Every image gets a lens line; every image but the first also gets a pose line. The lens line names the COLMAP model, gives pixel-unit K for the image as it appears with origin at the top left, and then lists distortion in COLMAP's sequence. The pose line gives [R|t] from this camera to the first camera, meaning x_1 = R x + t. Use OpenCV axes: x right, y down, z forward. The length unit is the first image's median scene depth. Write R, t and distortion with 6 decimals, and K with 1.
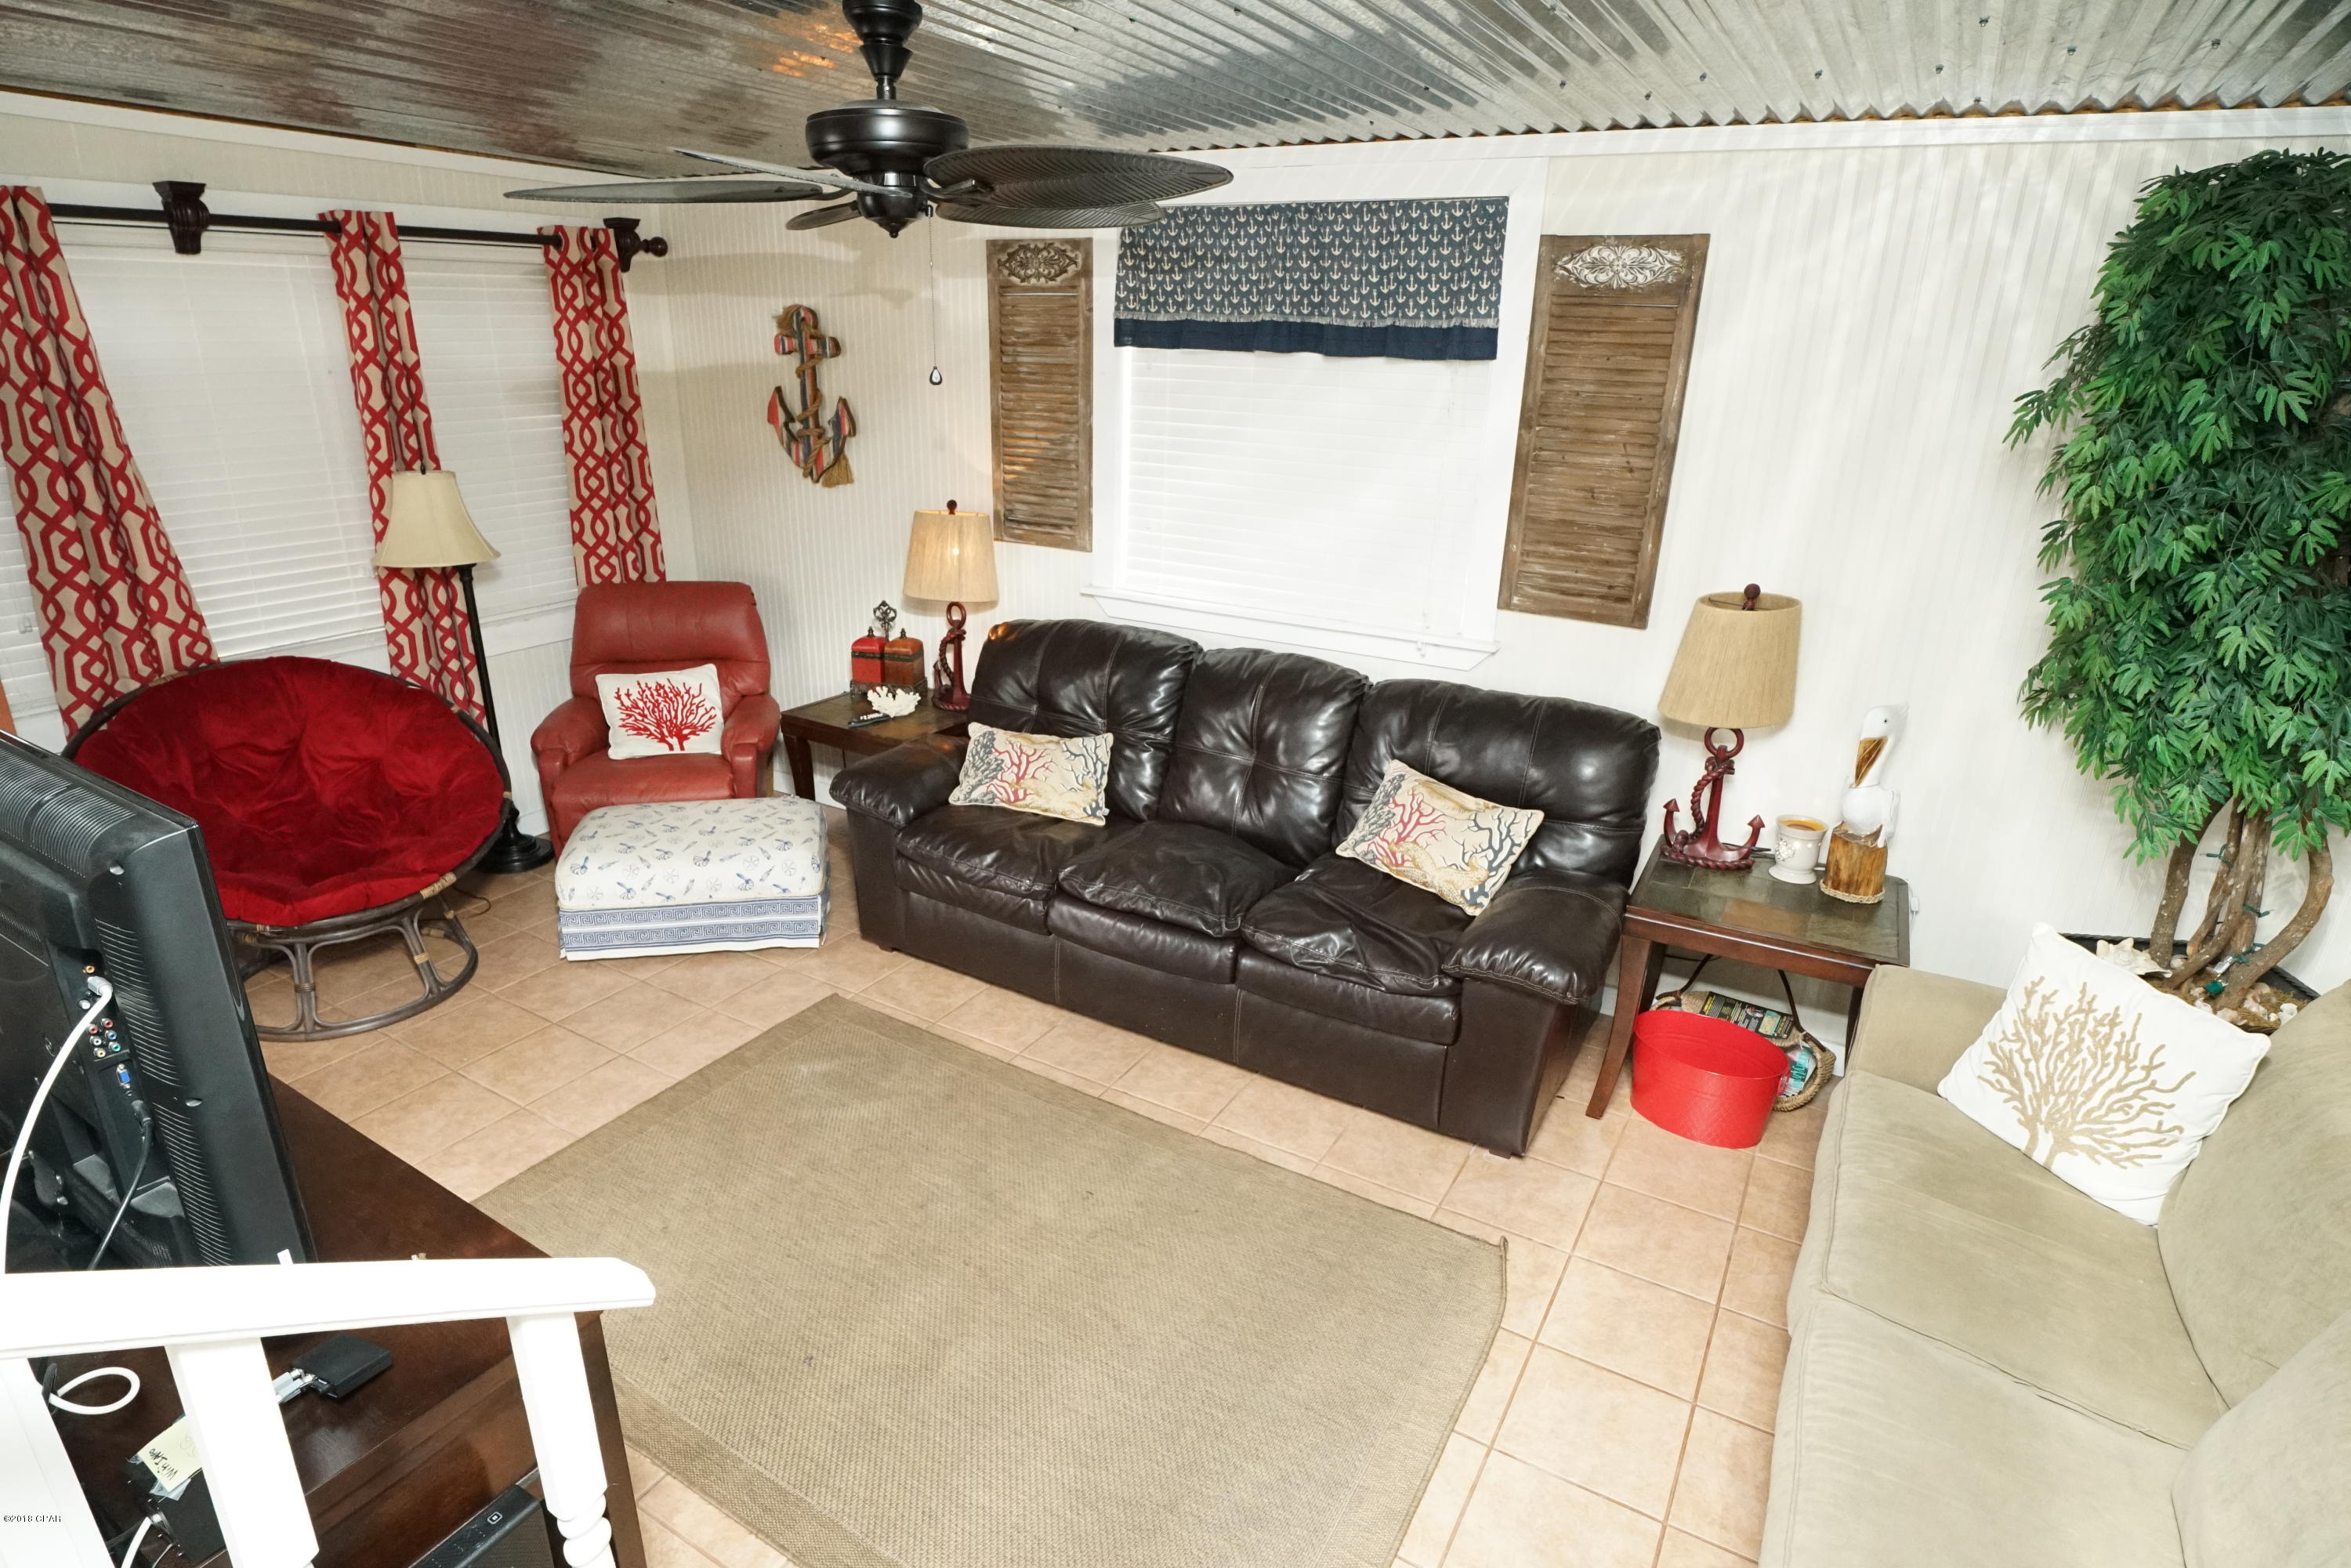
lens RADIAL K [[1247.8, 0, 1139.5], [0, 1247.8, 789.9], [0, 0, 1]] dist [-0.022161, -0.000075]
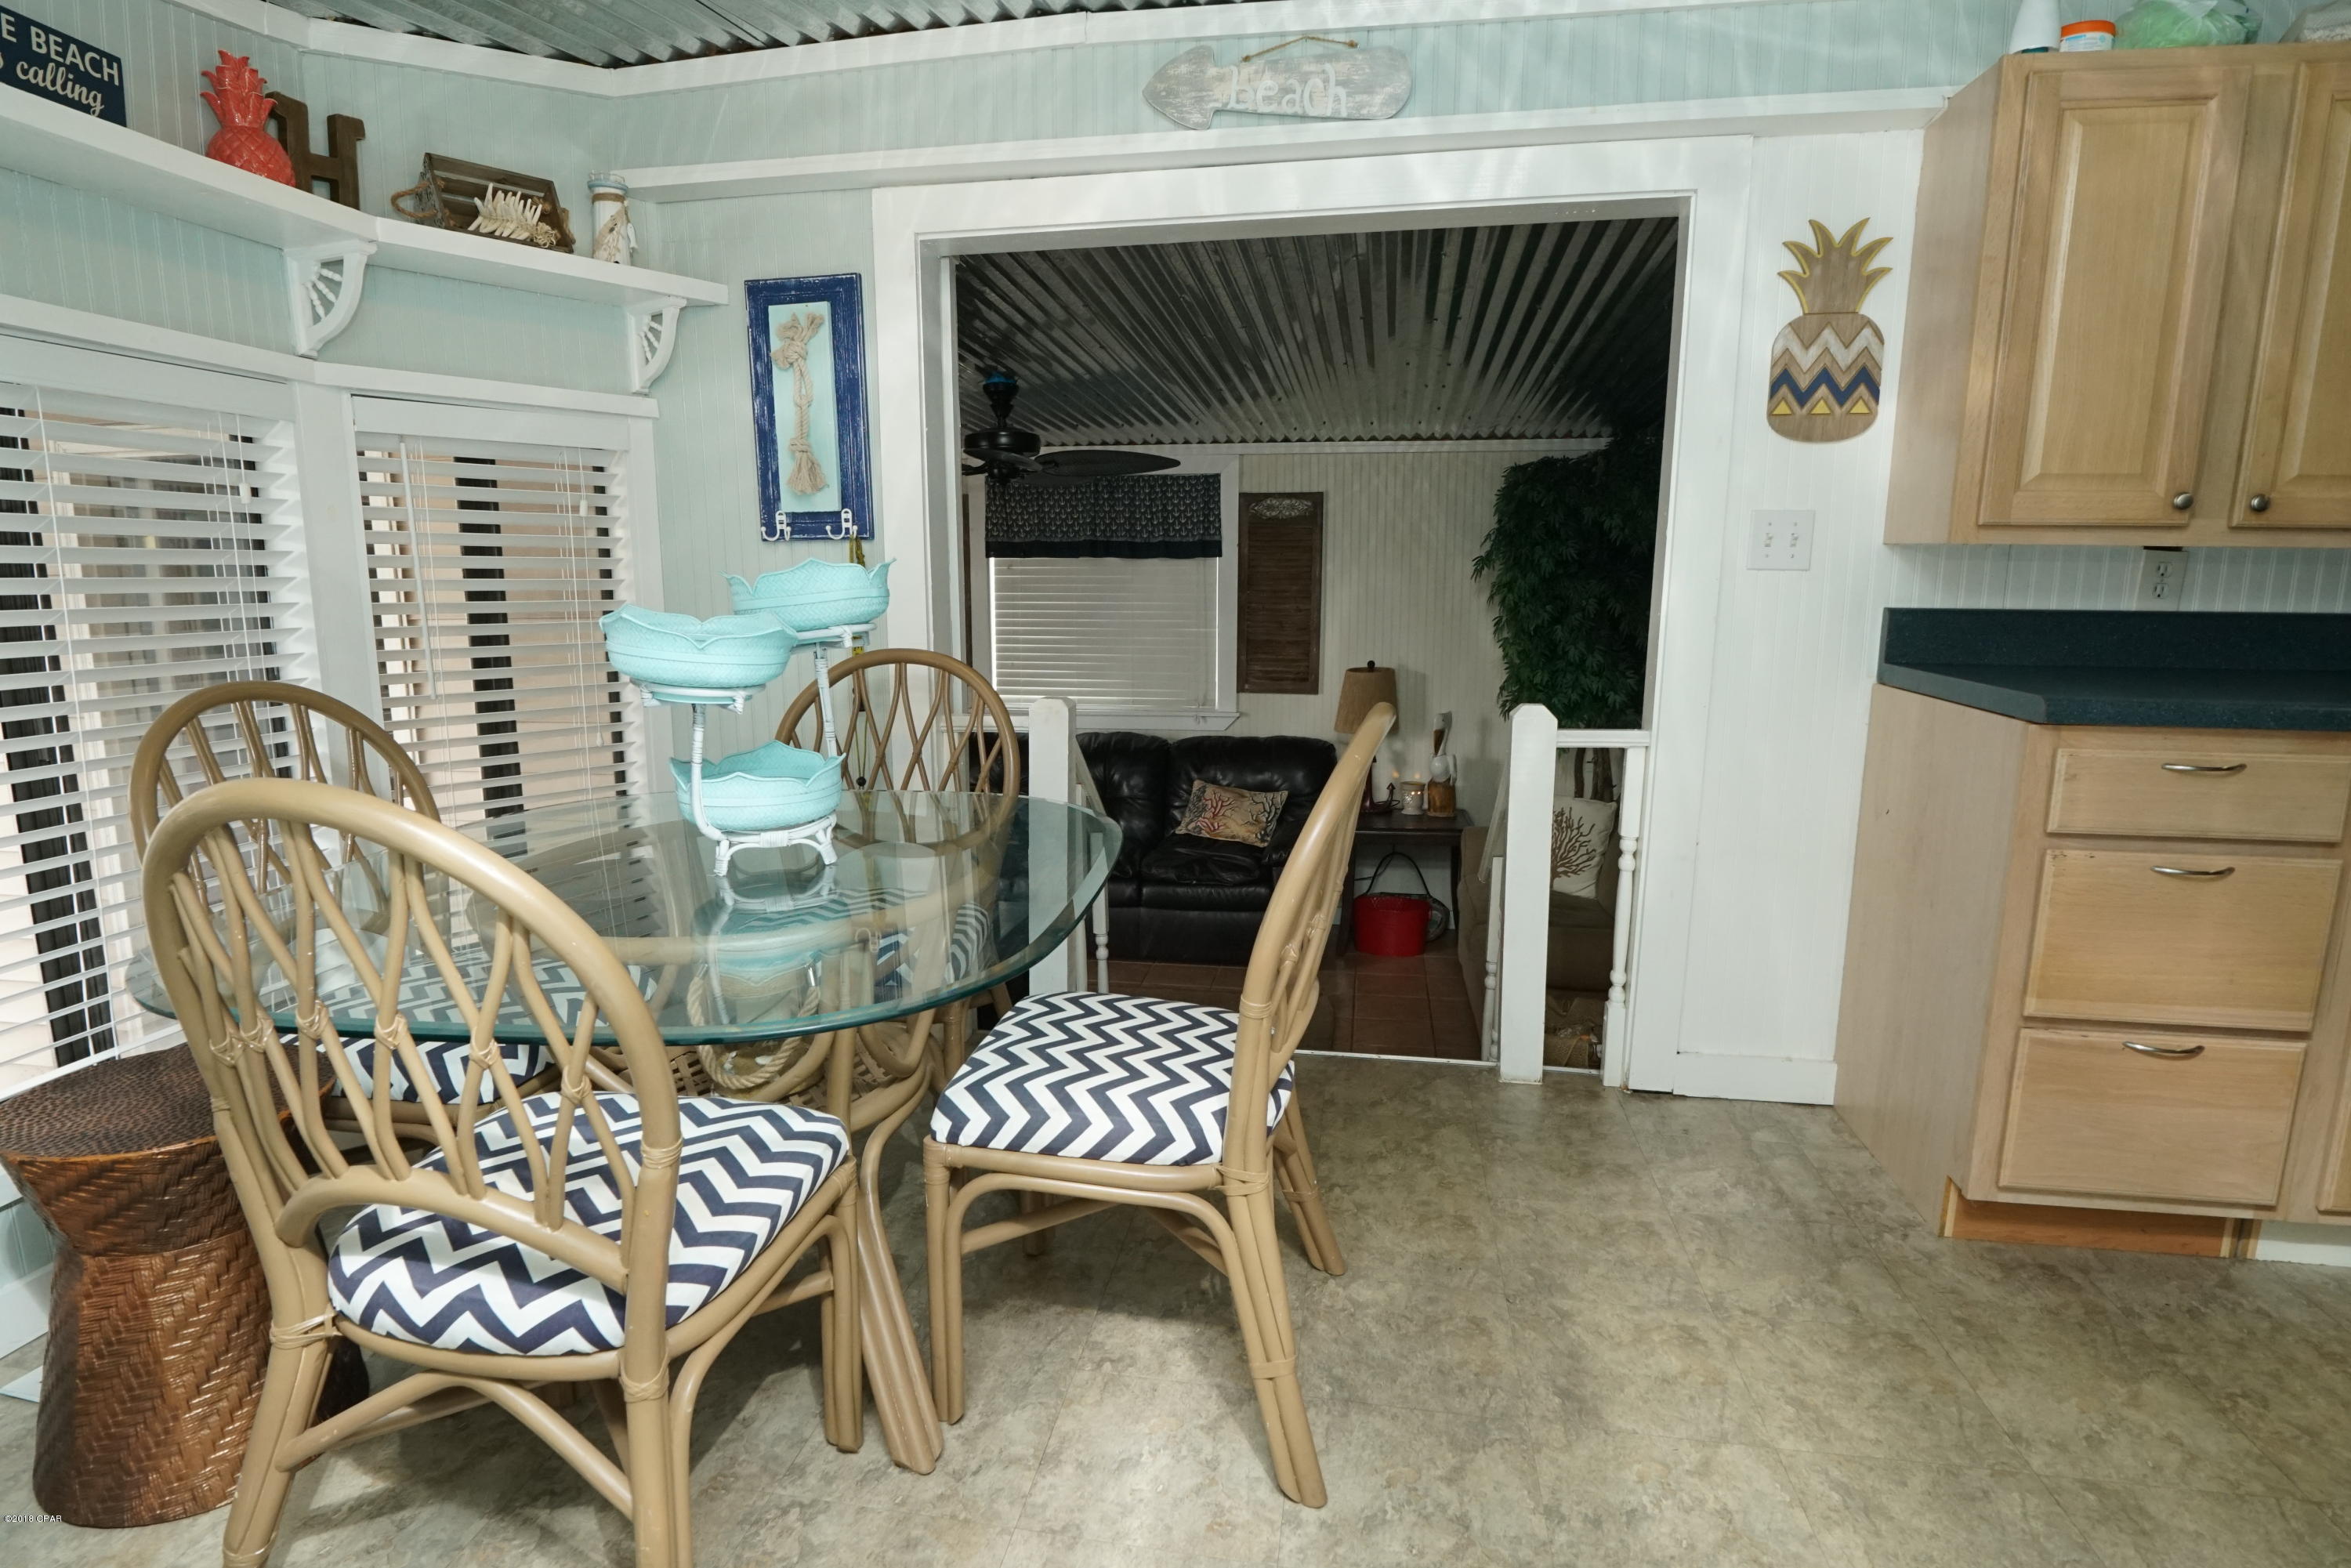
lens RADIAL K [[1247.8, 0, 1143.3], [0, 1247.8, 794.7], [0, 0, 1]] dist [-0.022161, -0.000075]
pose [[0.933726, -0.075459, 0.349944, -0.489377], [0.141707, 0.975594, -0.167736, 0.286986], [-0.328746, 0.206209, 0.921631, -0.583020]]
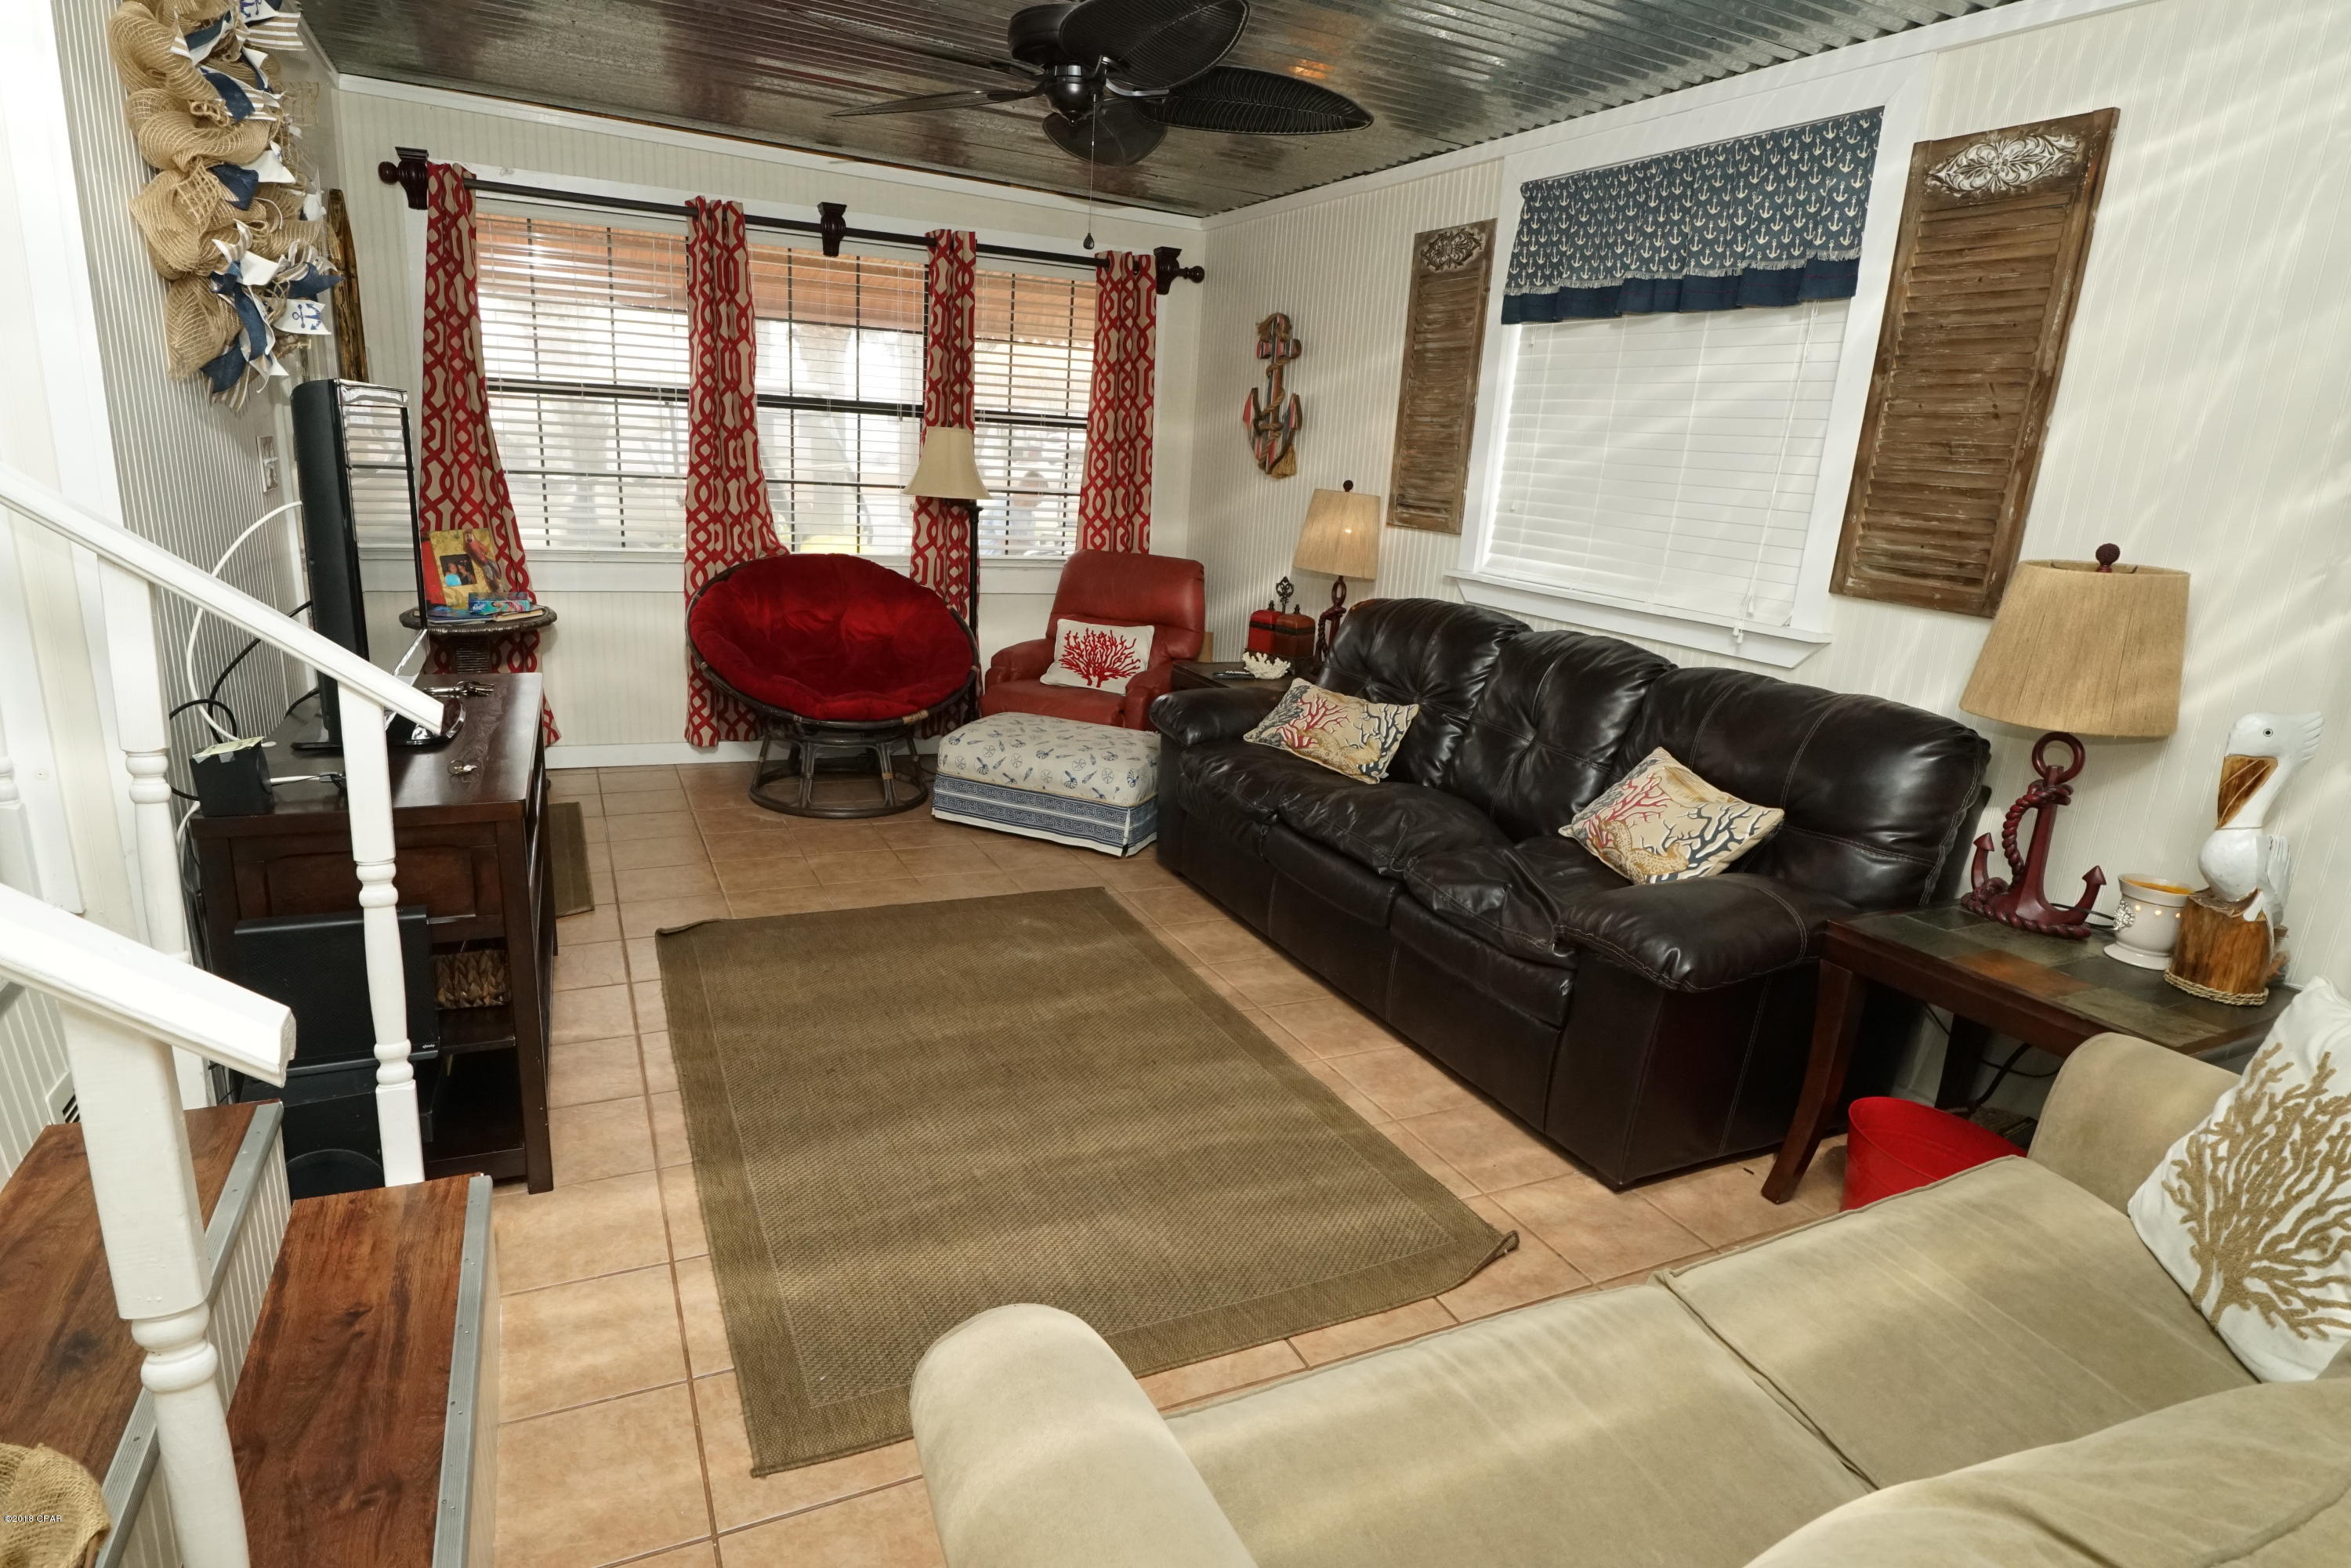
lens RADIAL K [[1247.8, 0, 1140.7], [0, 1247.8, 791.7], [0, 0, 1]] dist [-0.022161, -0.000075]
pose [[0.829506, 0.178455, -0.529220, 0.387589], [-0.235230, 0.971064, -0.041258, 0.133773], [0.506544, 0.158712, 0.847481, 0.086961]]
